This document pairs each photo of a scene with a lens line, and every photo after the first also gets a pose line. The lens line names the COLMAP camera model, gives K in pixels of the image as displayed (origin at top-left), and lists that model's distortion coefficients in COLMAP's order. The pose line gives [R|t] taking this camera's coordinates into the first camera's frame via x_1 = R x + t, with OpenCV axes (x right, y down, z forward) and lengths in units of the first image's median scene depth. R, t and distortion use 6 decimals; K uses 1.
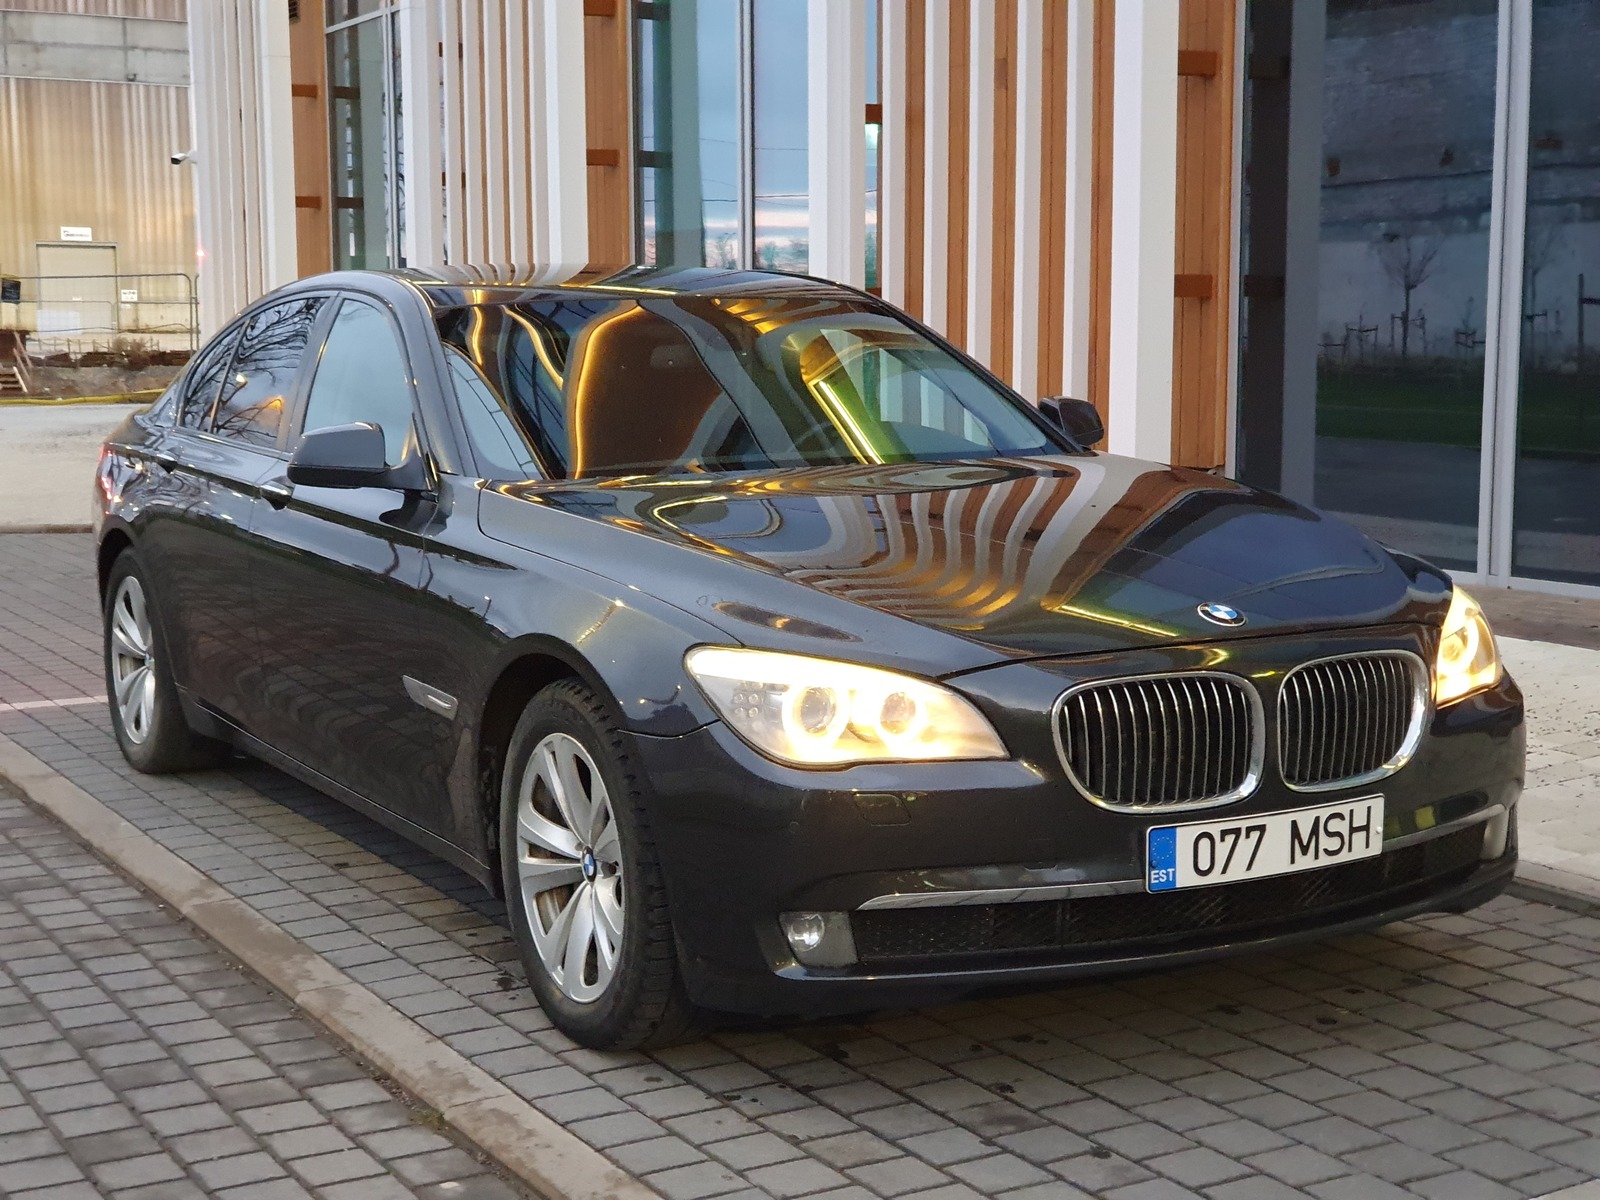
lens RADIAL K [[2357.1, 0, 766.9], [0, 2357.1, 601.9], [0, 0, 1]] dist [0.044639, 0.108611]
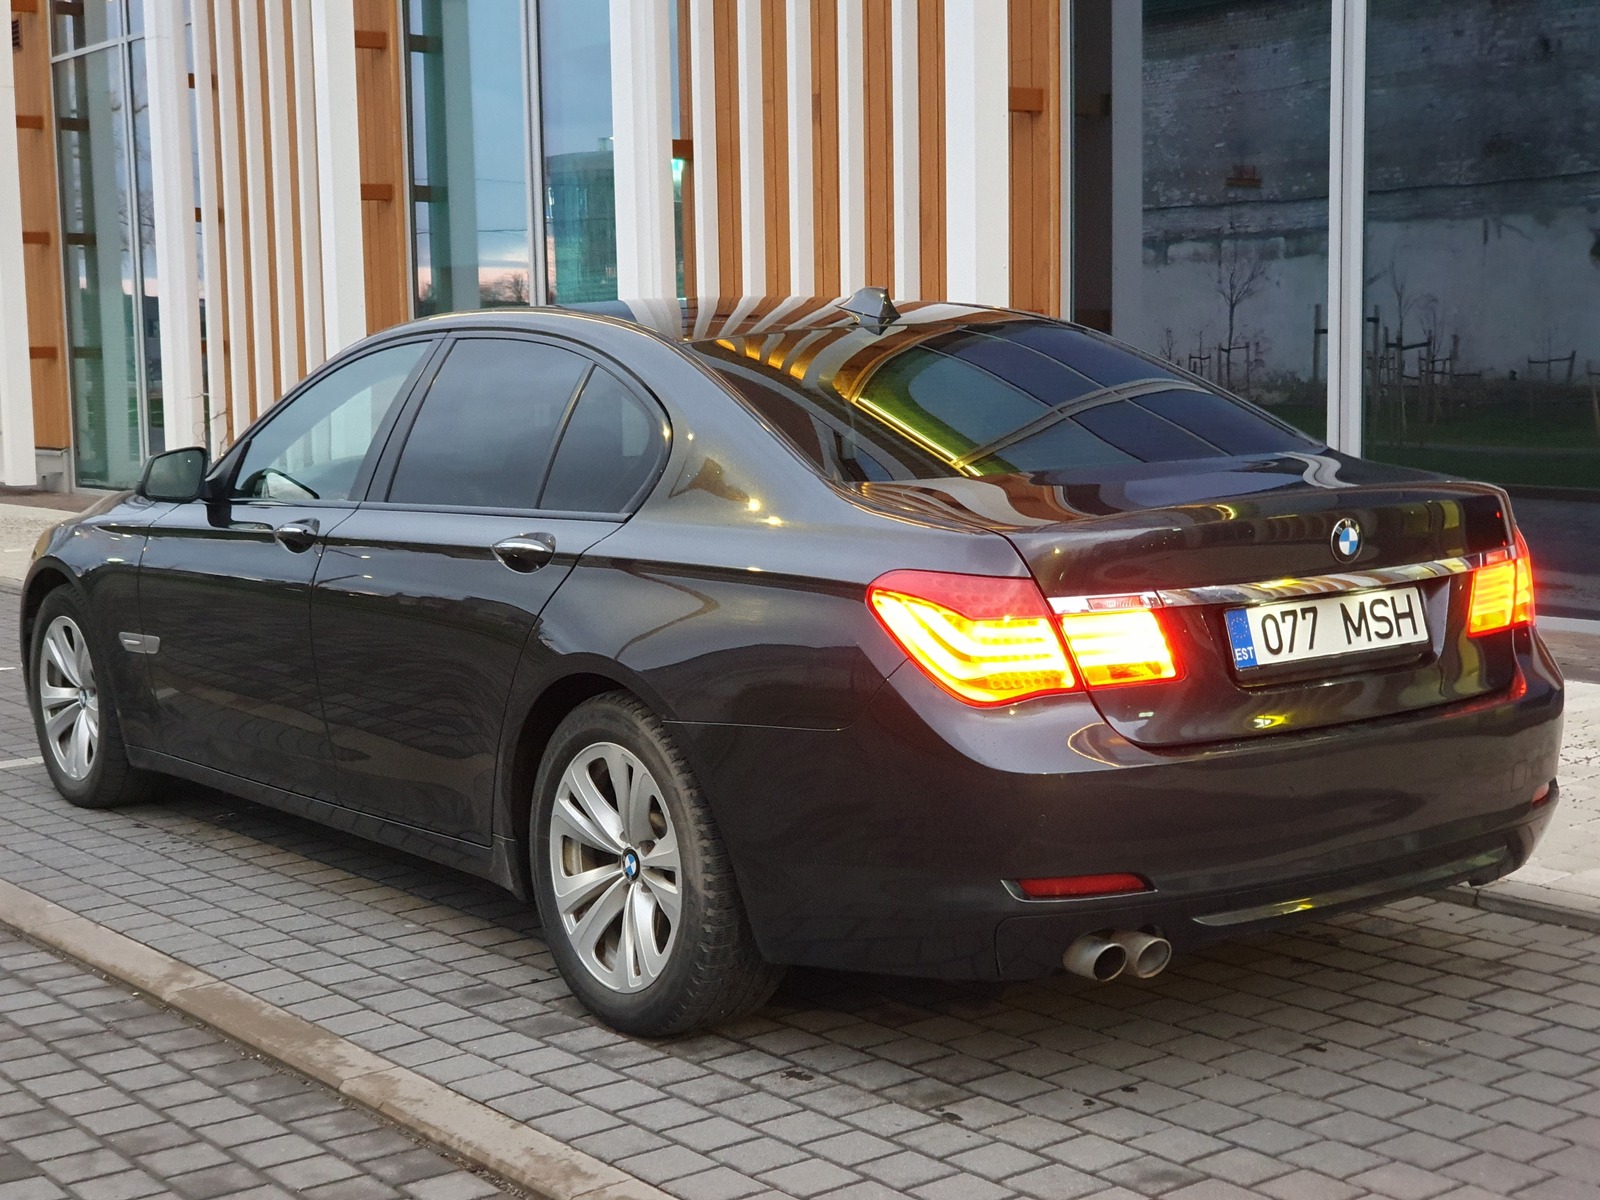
lens RADIAL K [[2359.3, 0, 800.0], [0, 2359.3, 600.0], [0, 0, 1]] dist [0.007822, 0.316367]
pose [[0.989029, -0.025474, 0.145509, -0.147030], [0.027780, 0.999518, -0.013840, -0.006783], [-0.145086, 0.017730, 0.989260, 0.044166]]
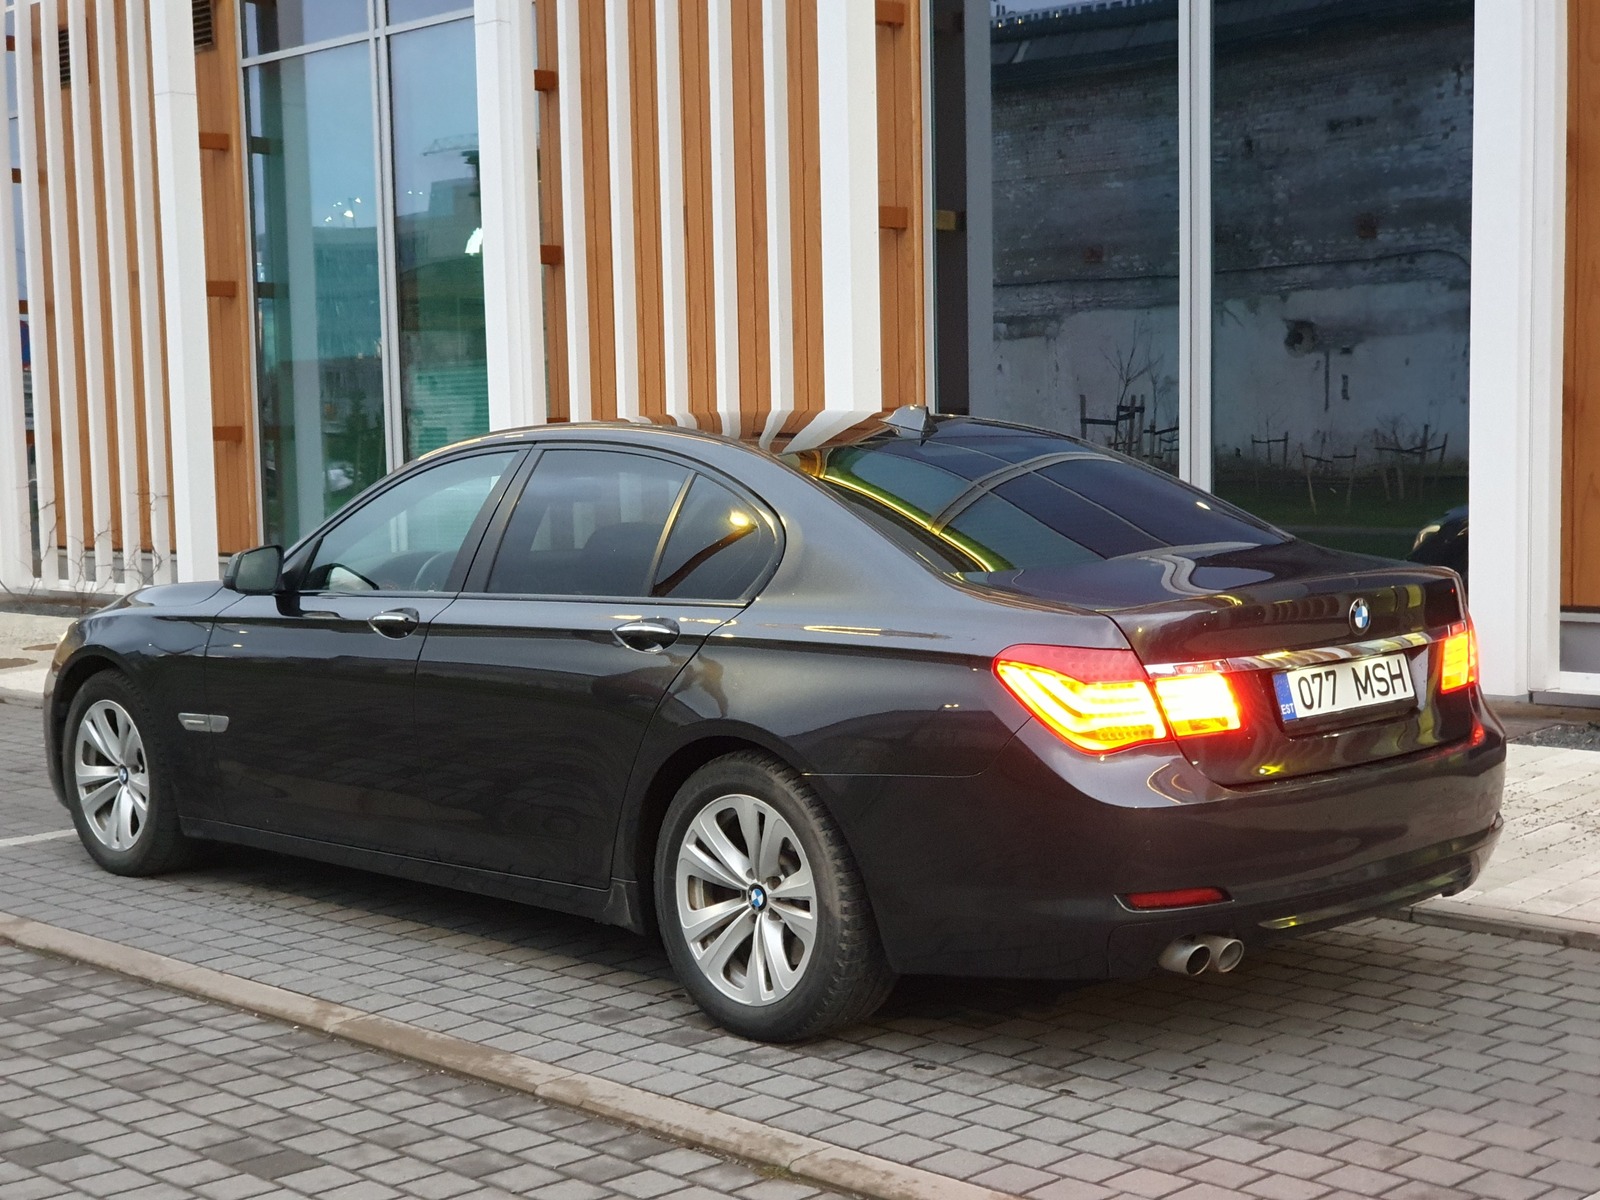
lens RADIAL K [[2354.0, 0, 804.8], [0, 2354.0, 641.3], [0, 0, 1]] dist [0.067681, 0.029390]
pose [[0.962856, -0.035652, 0.267651, -0.356559], [0.044198, 0.998685, -0.025971, -0.006976], [-0.266373, 0.036836, 0.963166, -0.096445]]
